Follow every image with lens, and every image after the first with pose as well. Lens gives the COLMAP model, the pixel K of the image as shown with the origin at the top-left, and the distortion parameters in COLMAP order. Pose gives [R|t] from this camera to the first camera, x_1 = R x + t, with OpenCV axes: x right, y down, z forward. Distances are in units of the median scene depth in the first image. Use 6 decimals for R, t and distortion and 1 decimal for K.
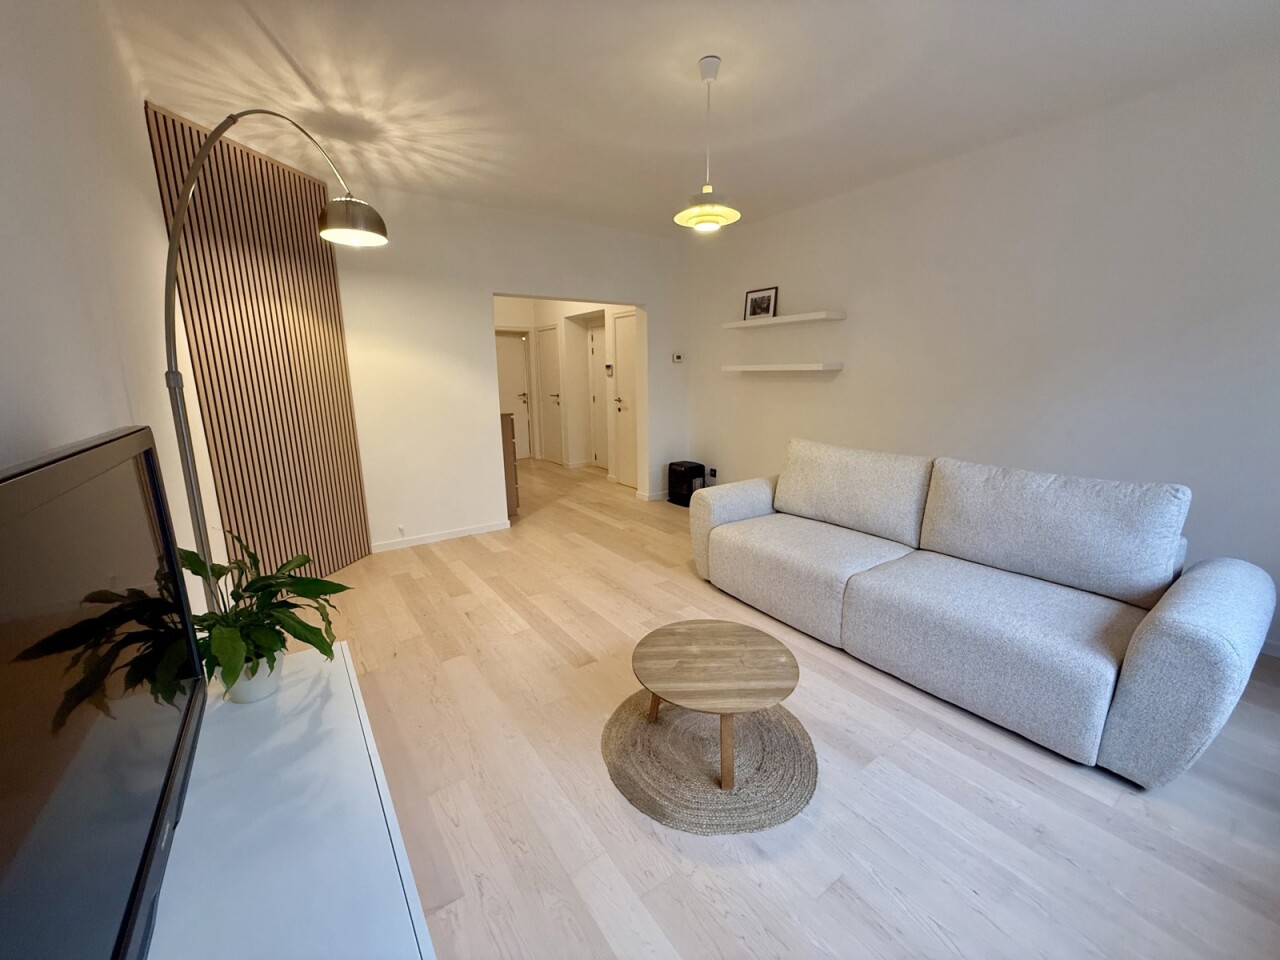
lens RADIAL K [[511.9, 0, 636.0], [0, 511.9, 480.2], [0, 0, 1]] dist [0.005113, -0.000661]
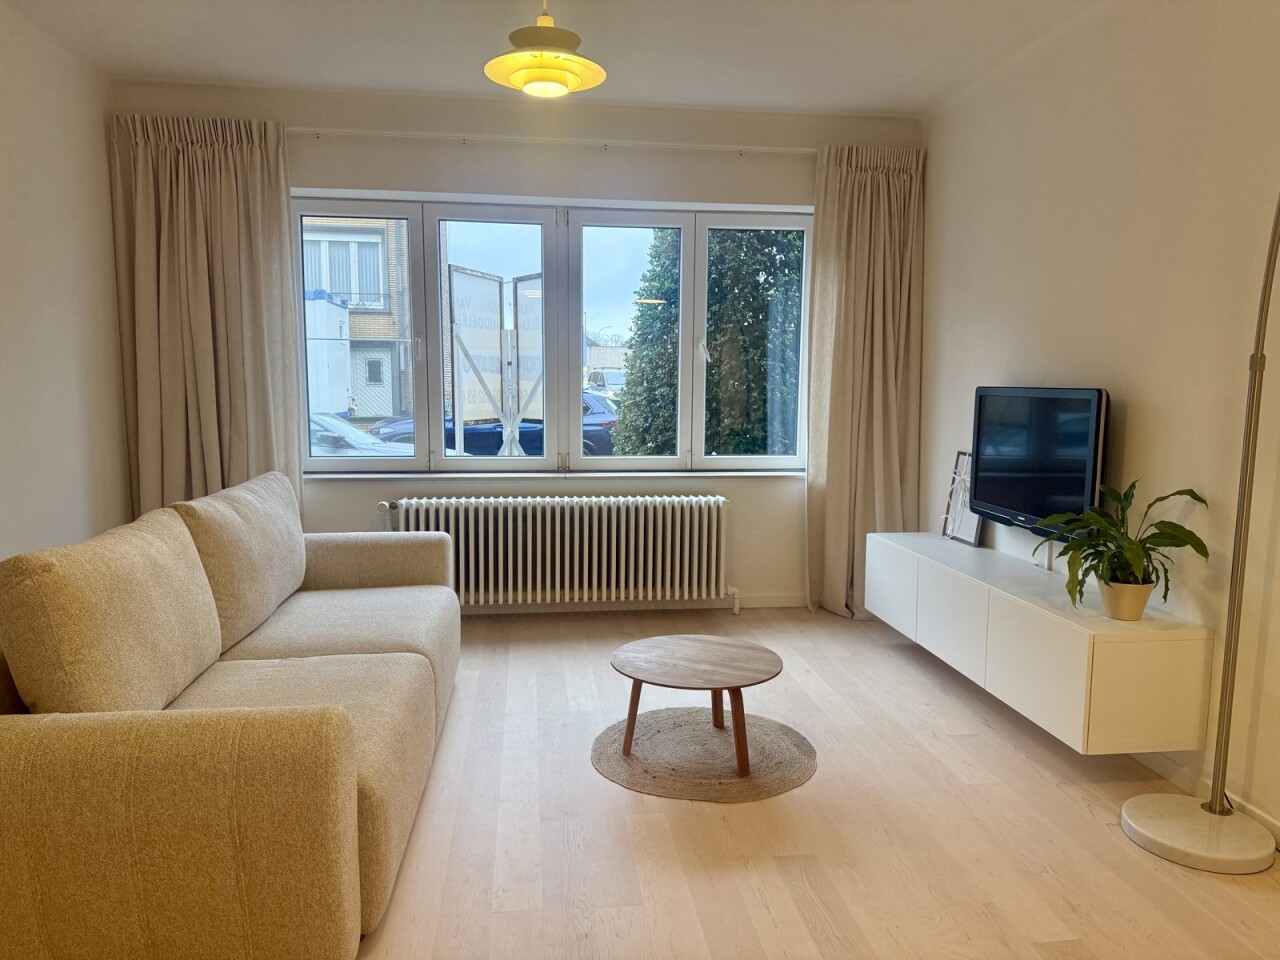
lens RADIAL K [[896.8, 0, 637.8], [0, 896.8, 481.5], [0, 0, 1]] dist [0.182245, -0.339888]
pose [[-0.886415, -0.046732, 0.460527, -0.317231], [0.099816, 0.952188, 0.288746, -0.285025], [-0.452002, 0.301917, -0.839369, 1.461671]]
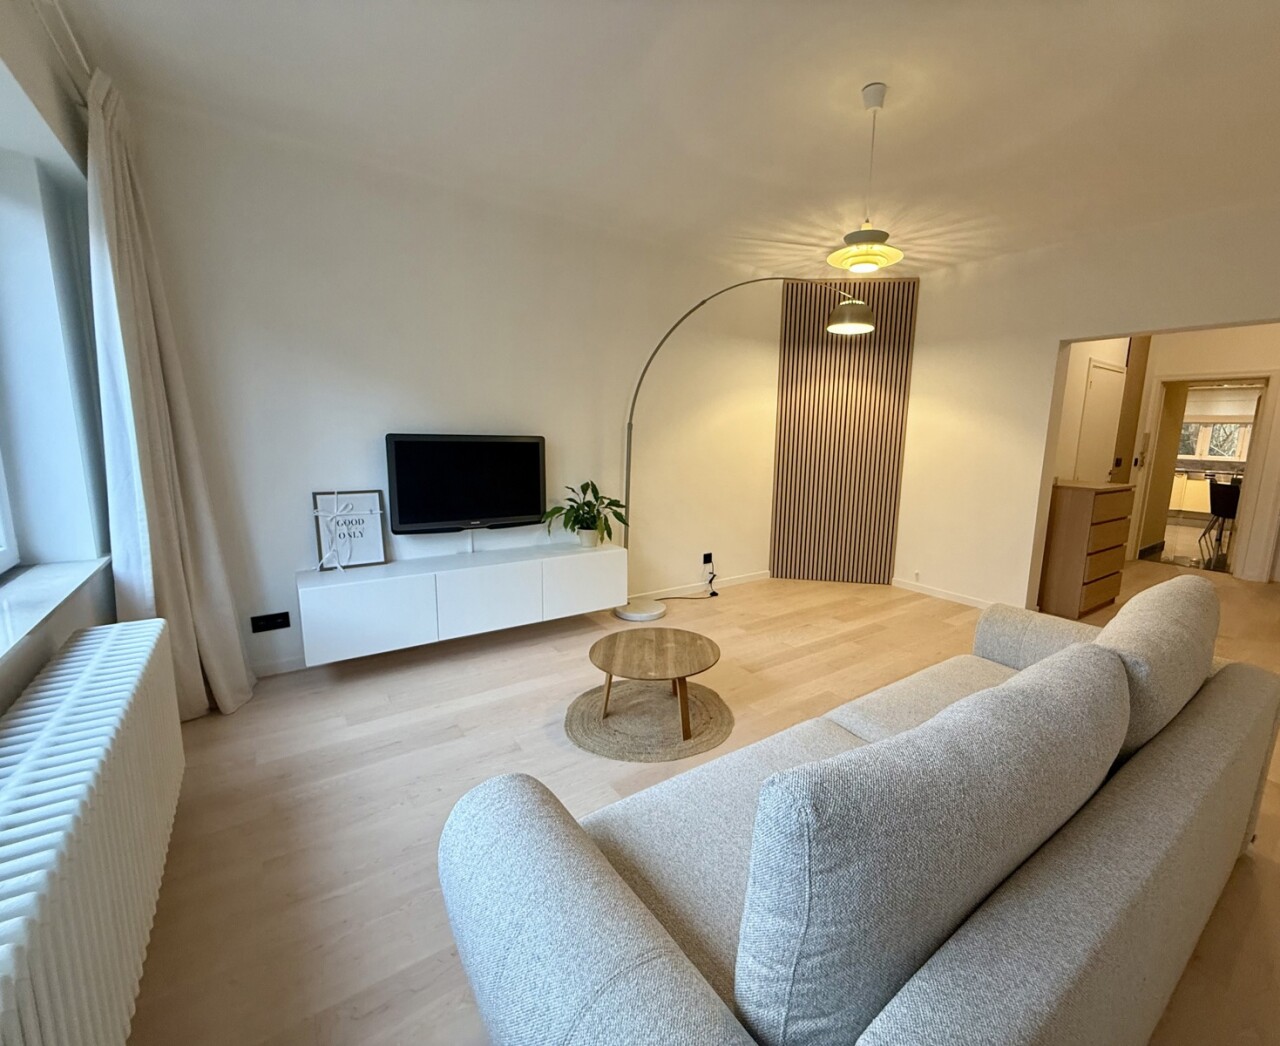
lens RADIAL K [[553.6, 0, 685.4], [0, 553.6, 519.4], [0, 0, 1]] dist [-0.000643, -0.000060]
pose [[0.037709, 0.172008, -0.984374, 0.889999], [-0.231820, 0.959706, 0.158818, -0.119310], [0.972028, 0.222208, 0.076064, 0.555818]]
